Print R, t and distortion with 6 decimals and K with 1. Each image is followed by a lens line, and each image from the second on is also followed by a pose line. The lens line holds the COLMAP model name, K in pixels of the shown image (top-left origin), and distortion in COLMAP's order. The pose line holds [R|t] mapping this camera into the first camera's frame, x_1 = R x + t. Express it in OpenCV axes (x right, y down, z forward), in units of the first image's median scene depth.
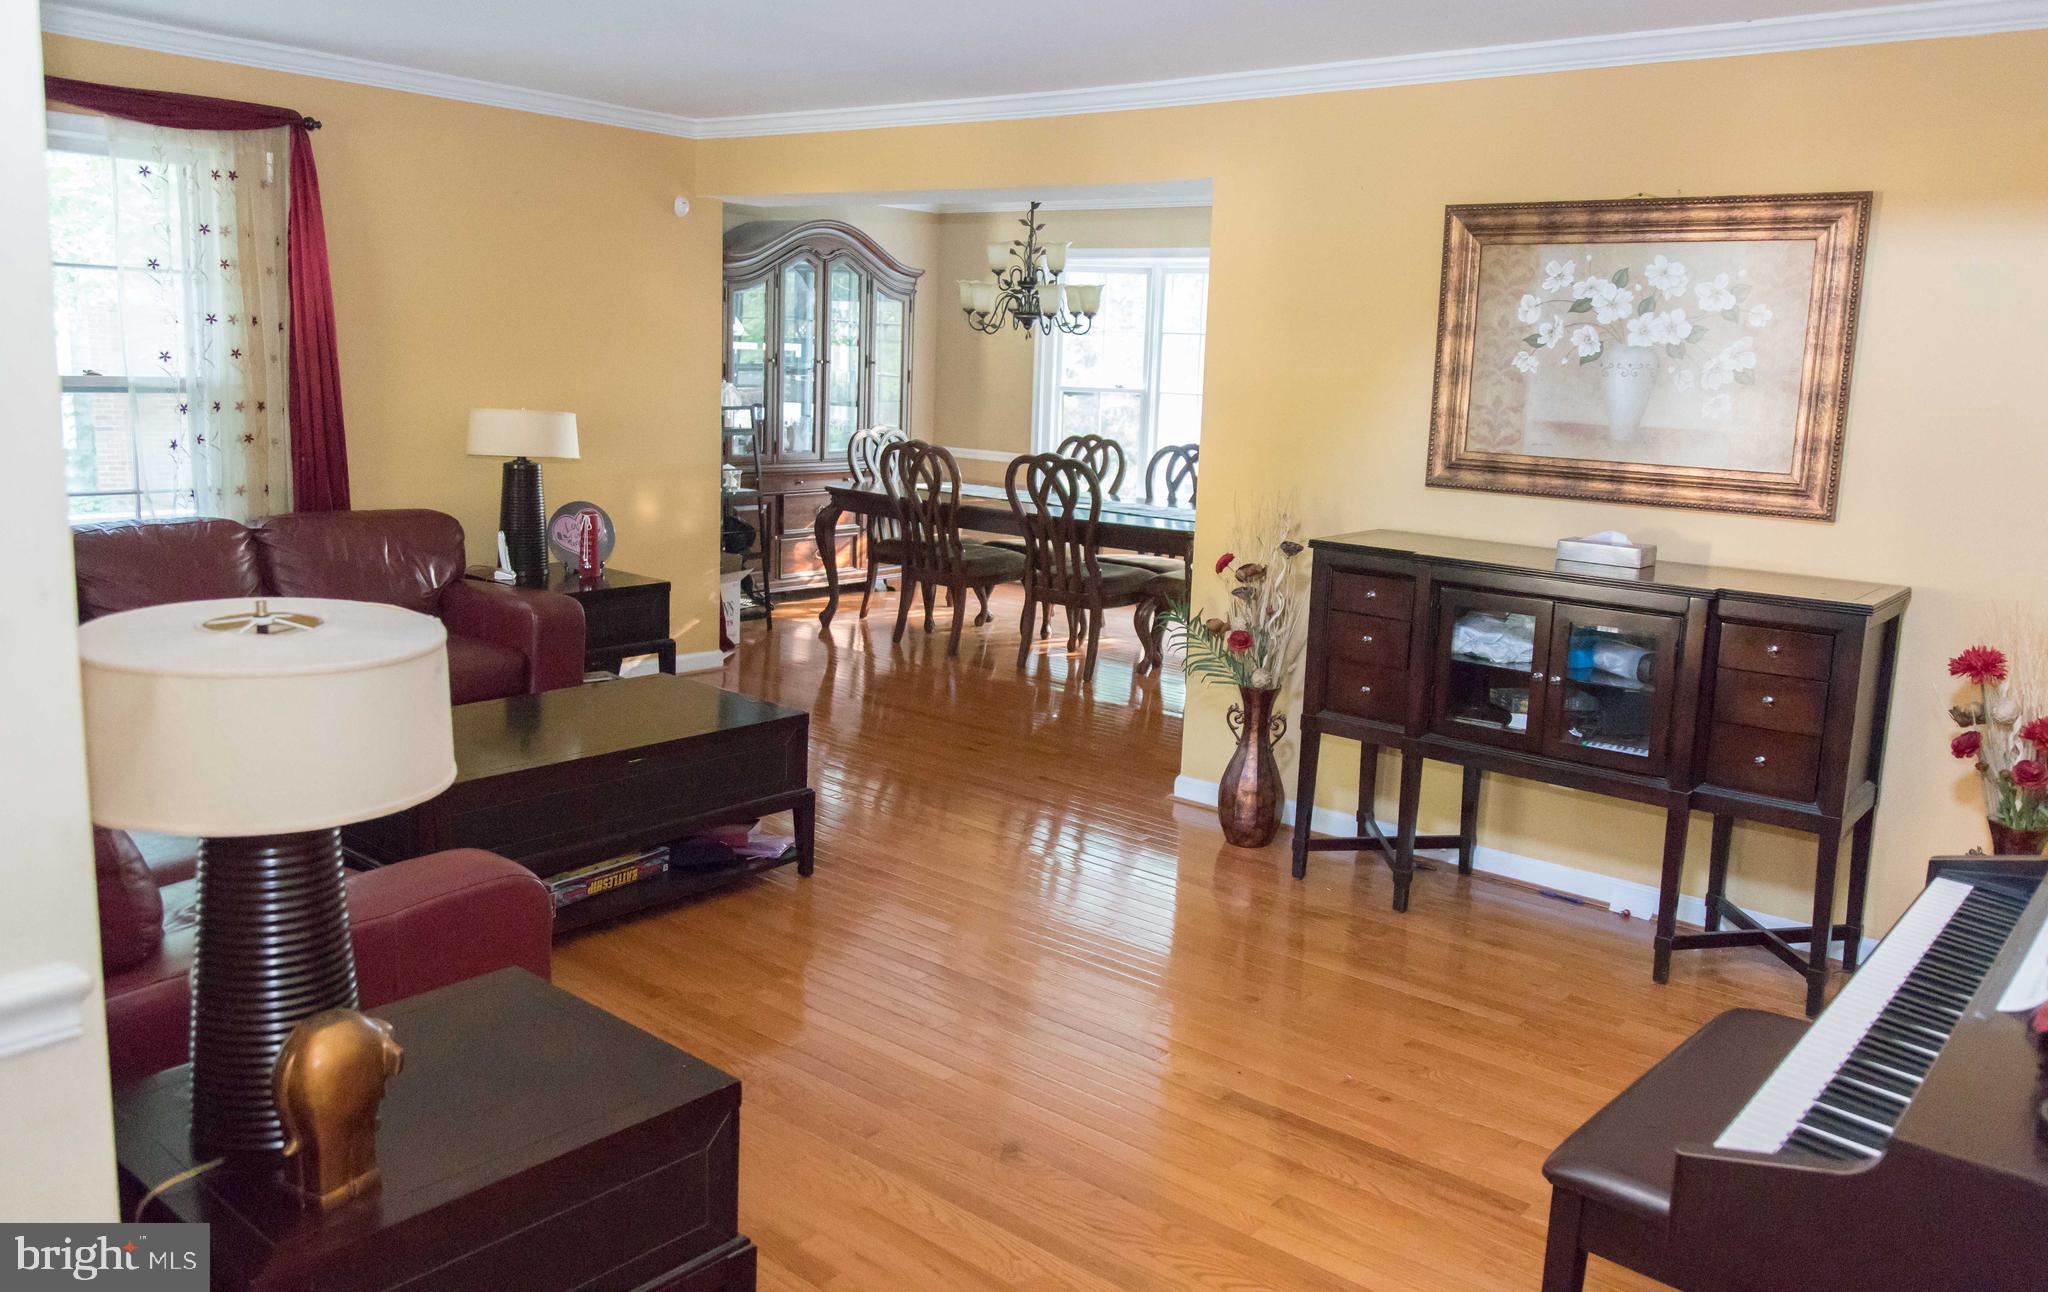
lens RADIAL K [[1555.6, 0, 1013.6], [0, 1555.6, 619.8], [0, 0, 1]] dist [0.000483, 0.003805]
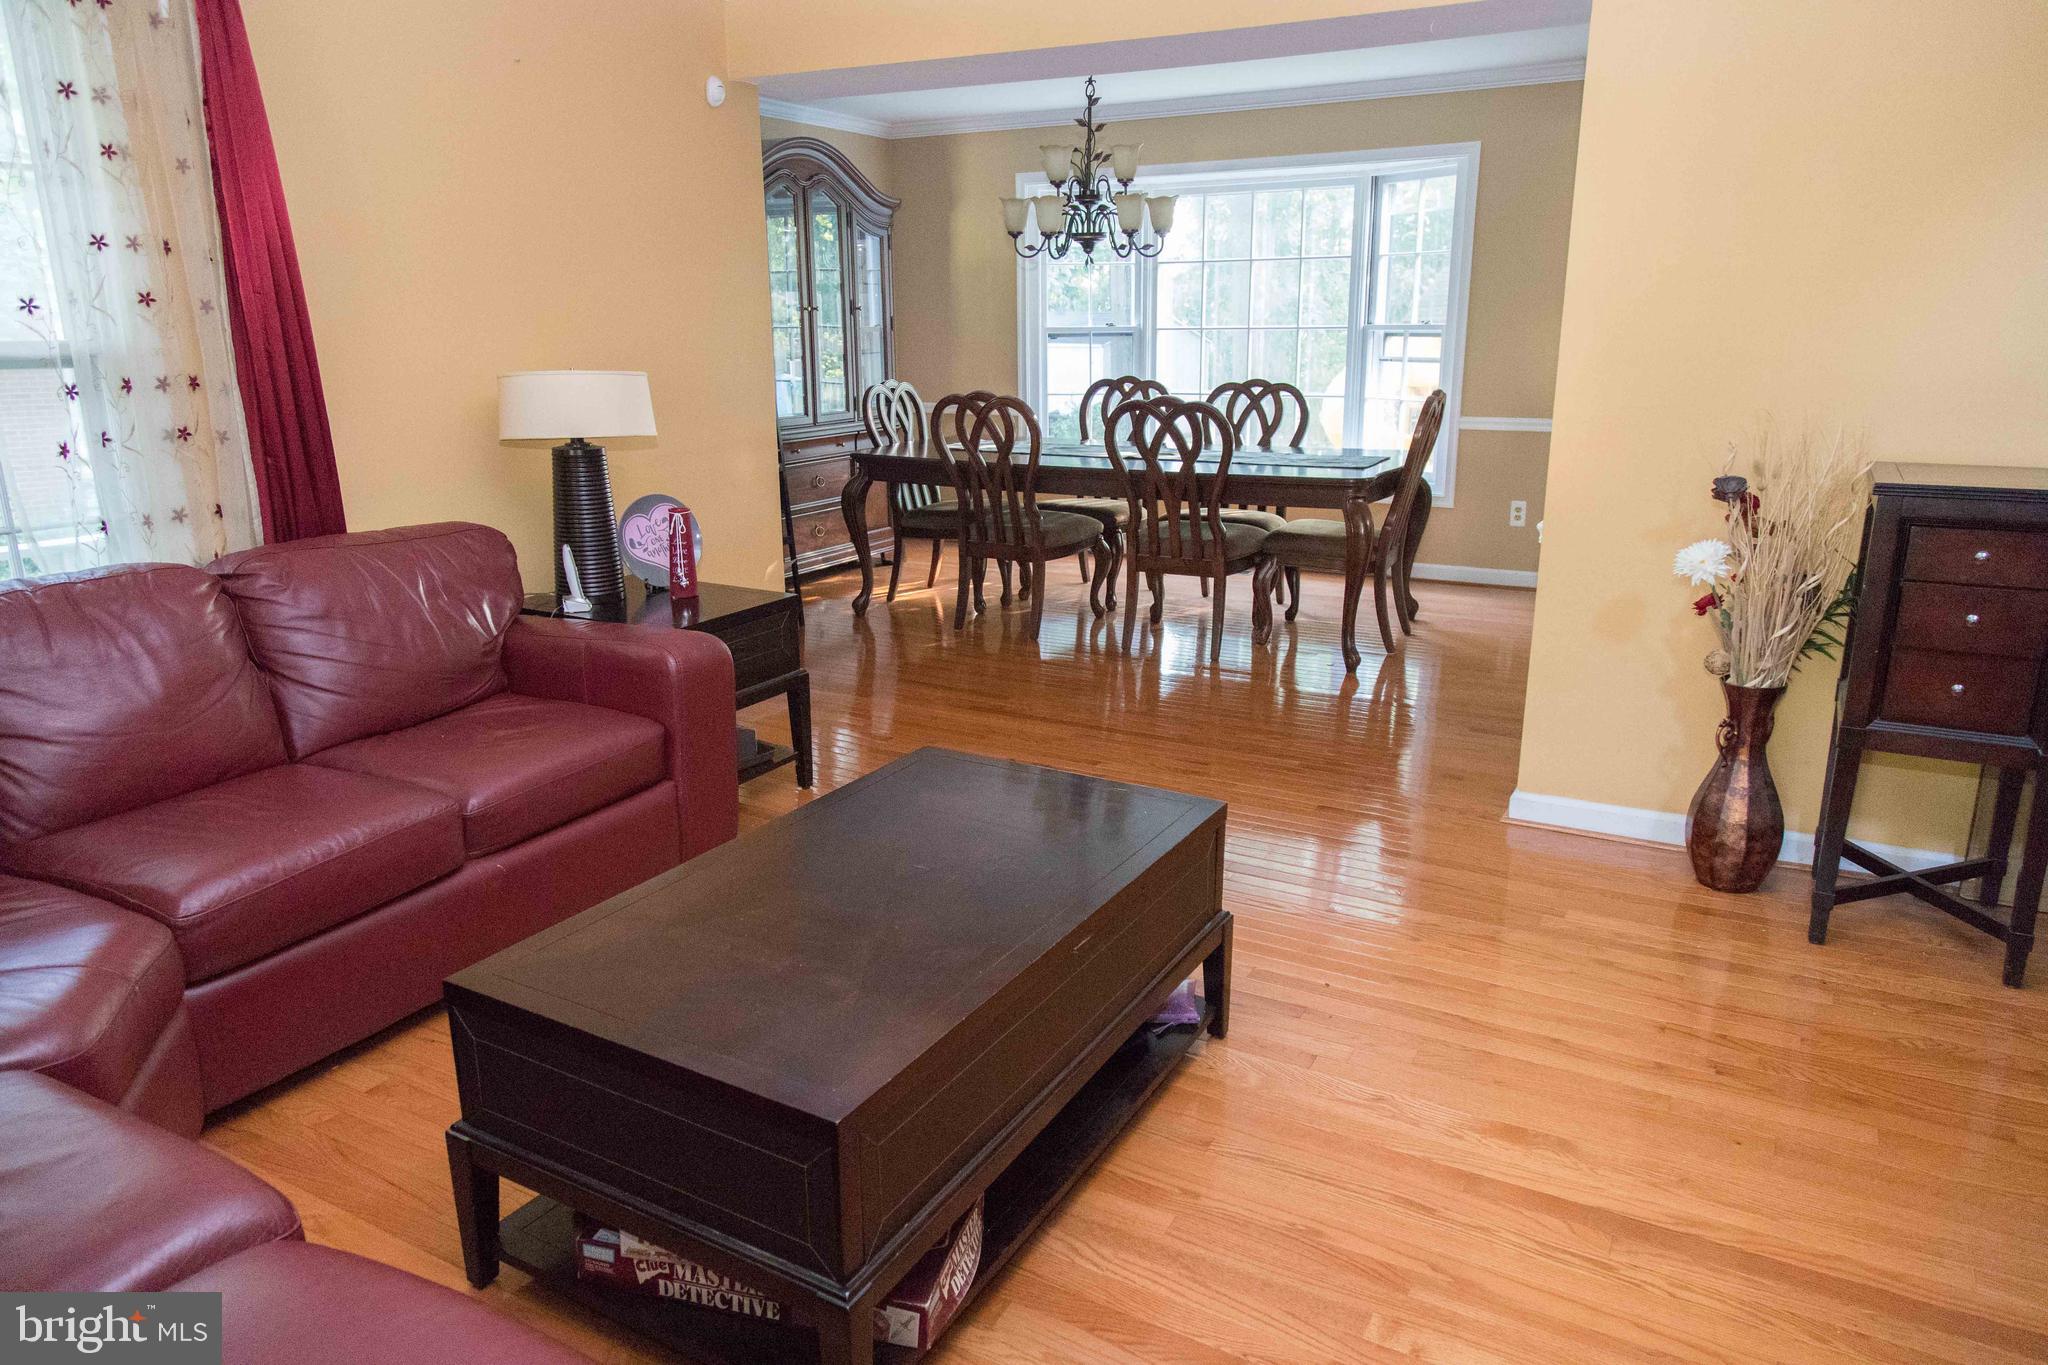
lens RADIAL K [[1330.5, 0, 1024.0], [0, 1330.5, 682.5], [0, 0, 1]] dist [0.006425, -0.001216]
pose [[0.980824, -0.092582, 0.171505, -0.239943], [0.075289, 0.991646, 0.104737, -0.043423], [-0.179769, -0.089816, 0.979600, 0.364185]]
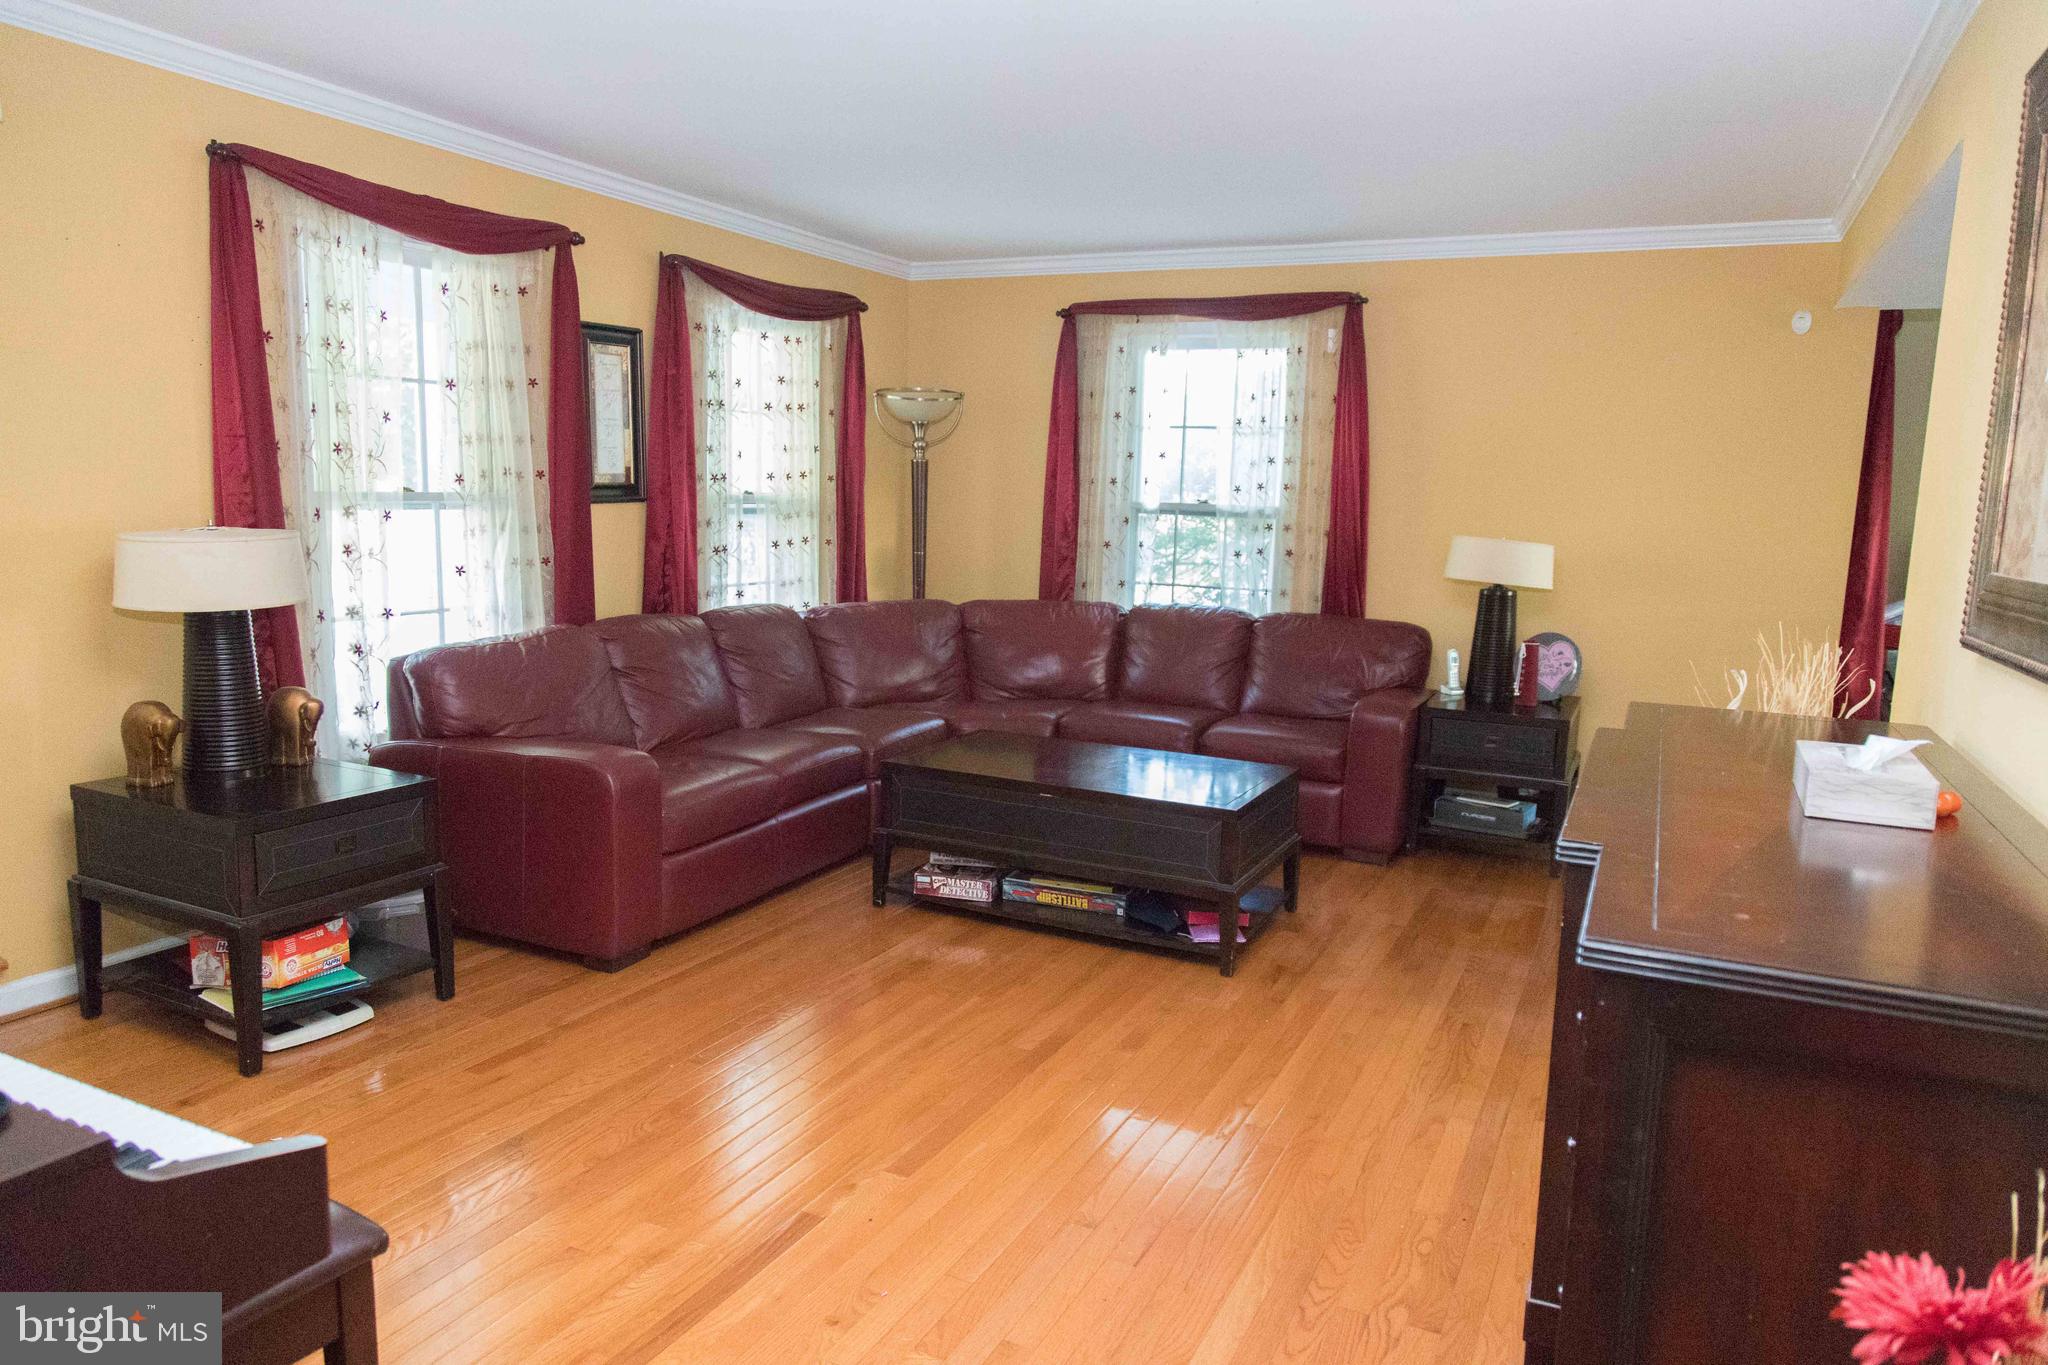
lens RADIAL K [[1330.5, 0, 1024.0], [0, 1330.5, 682.5], [0, 0, 1]] dist [0.006425, -0.001216]
pose [[0.249819, 0.108476, -0.962197, 0.496707], [-0.186672, 0.980460, 0.062068, -0.036796], [0.950129, 0.164109, 0.265187, 0.490426]]
